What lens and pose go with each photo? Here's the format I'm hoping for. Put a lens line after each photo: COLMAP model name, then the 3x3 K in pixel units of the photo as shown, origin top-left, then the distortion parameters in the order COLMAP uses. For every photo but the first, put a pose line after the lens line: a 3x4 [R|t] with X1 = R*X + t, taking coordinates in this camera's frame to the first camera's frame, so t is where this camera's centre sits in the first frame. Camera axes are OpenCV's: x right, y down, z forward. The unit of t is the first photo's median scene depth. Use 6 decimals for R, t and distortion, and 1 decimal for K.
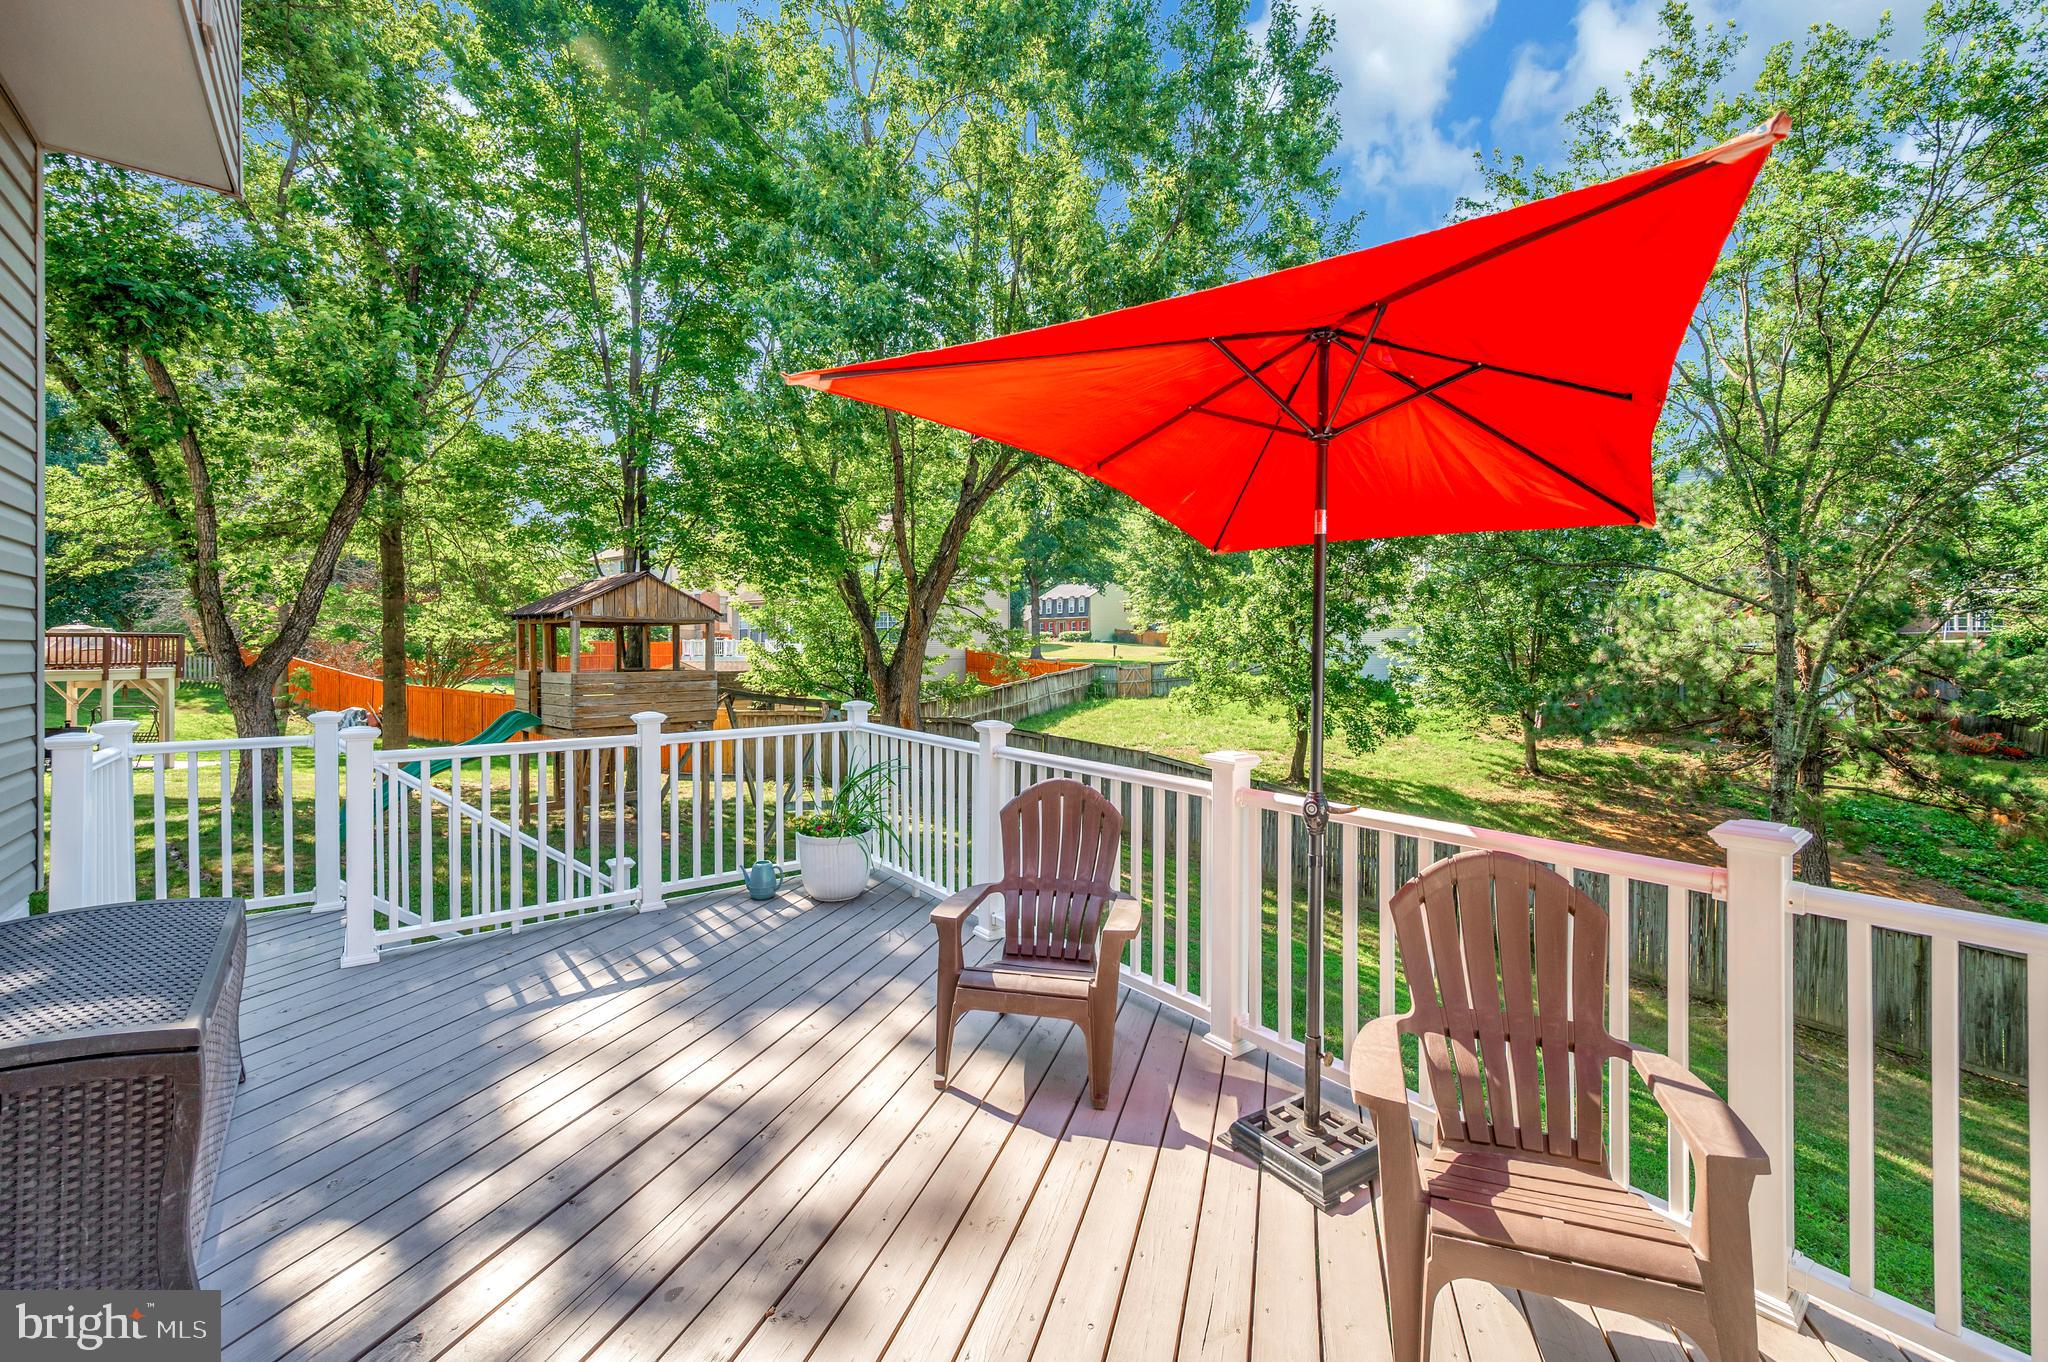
lens RADIAL K [[826.0, 0, 1017.6], [0, 826.0, 646.8], [0, 0, 1]] dist [-0.000791, 0.000125]
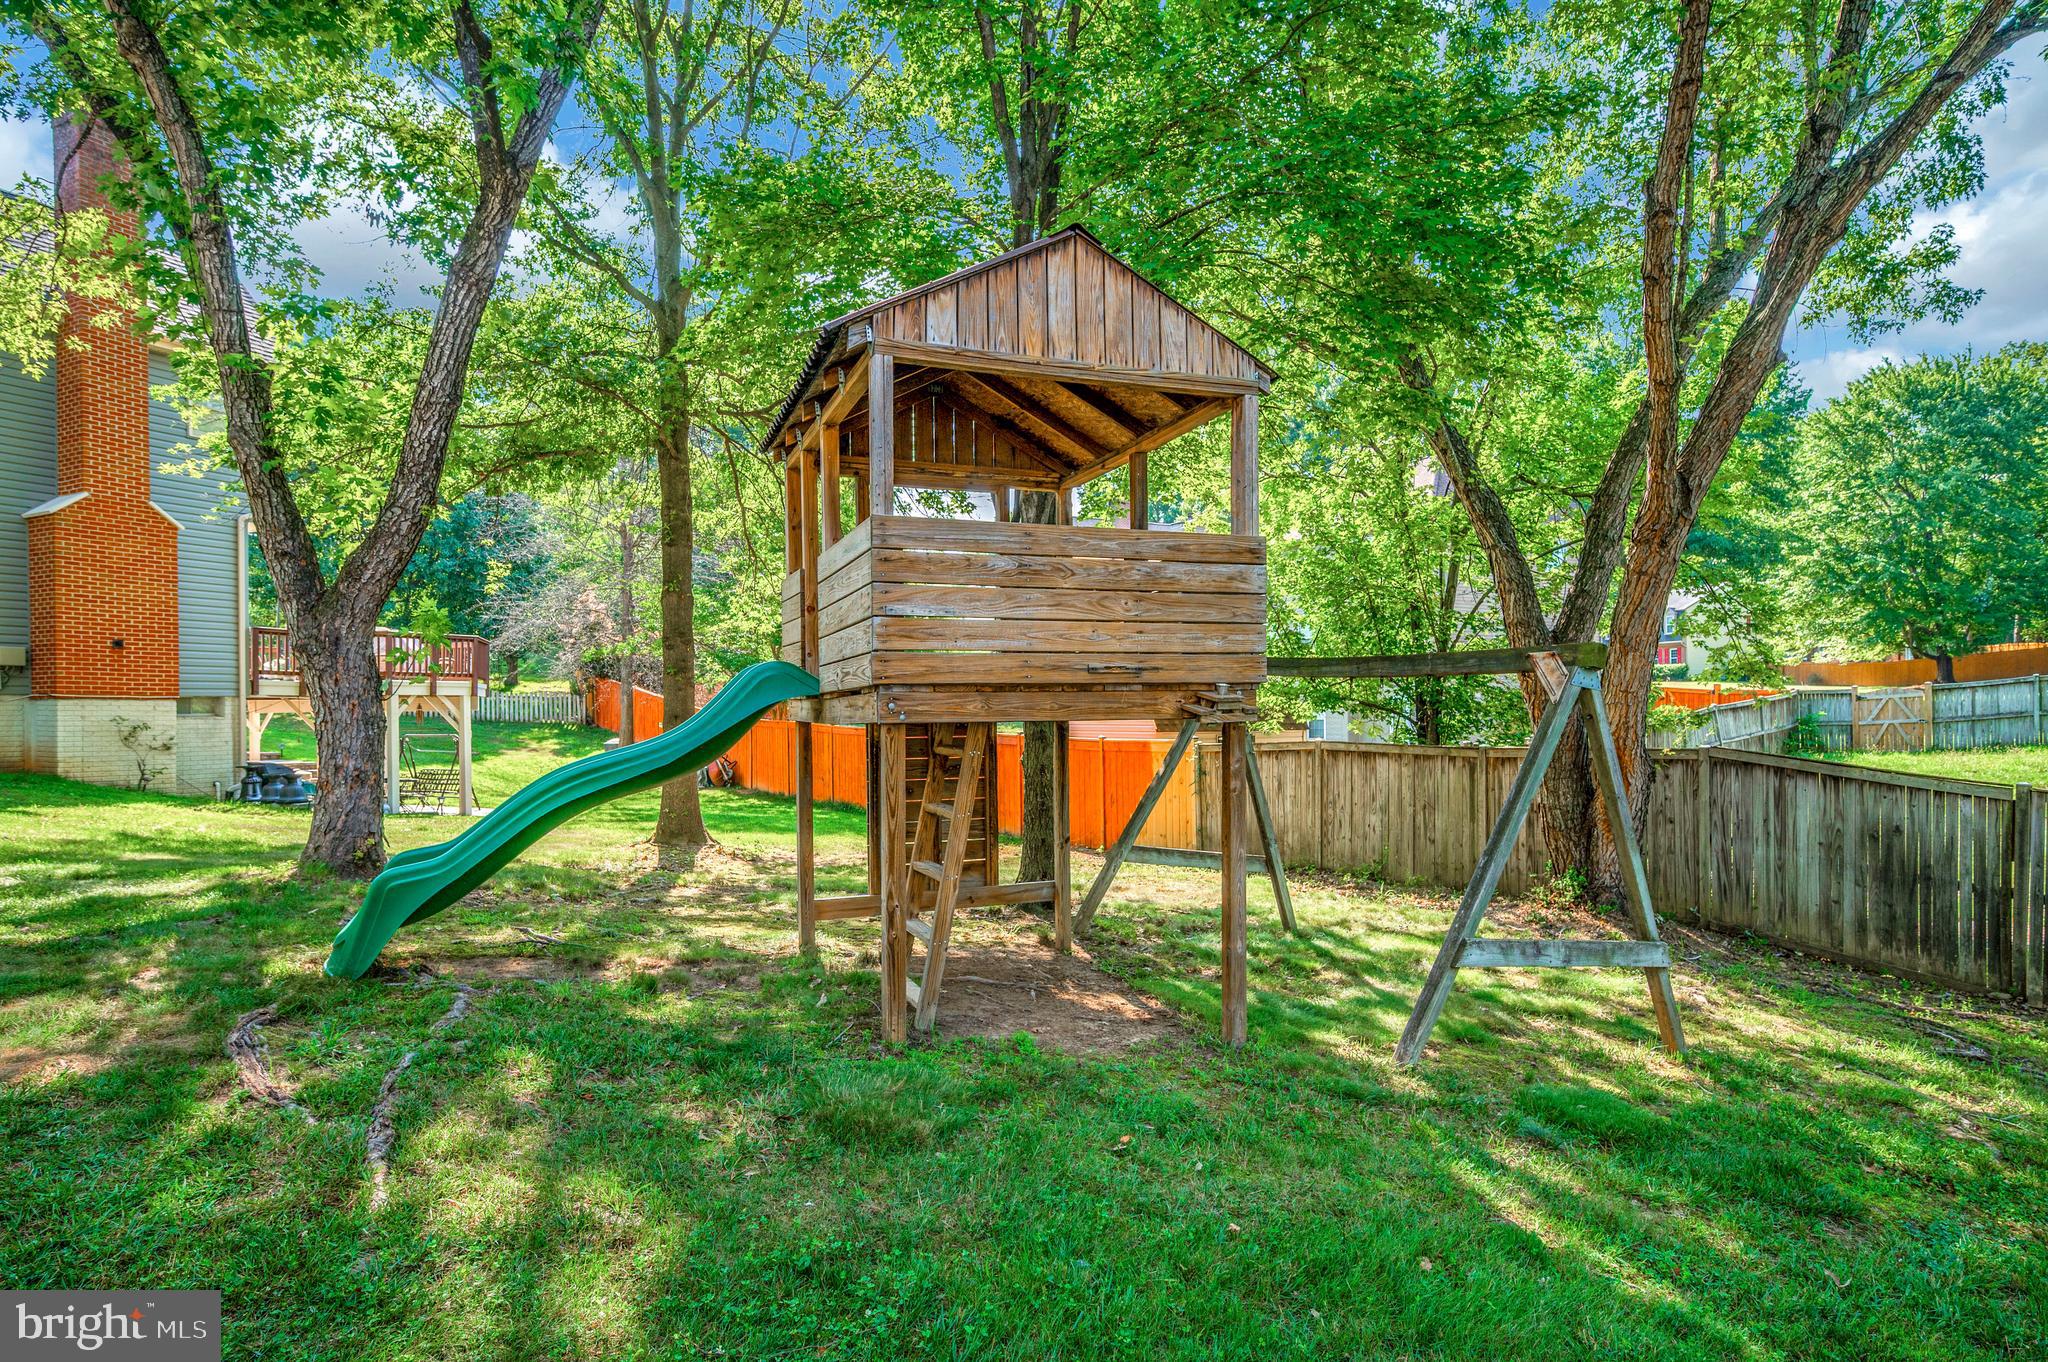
lens RADIAL K [[1116.5, 0, 1081.5], [0, 1116.5, 709.0], [0, 0, 1]] dist [0.001076, 0.000160]
pose [[0.925645, -0.005495, -0.378353, -0.146488], [0.008660, 0.999940, 0.006664, 0.053141], [0.378294, -0.009445, 0.925637, 0.307218]]
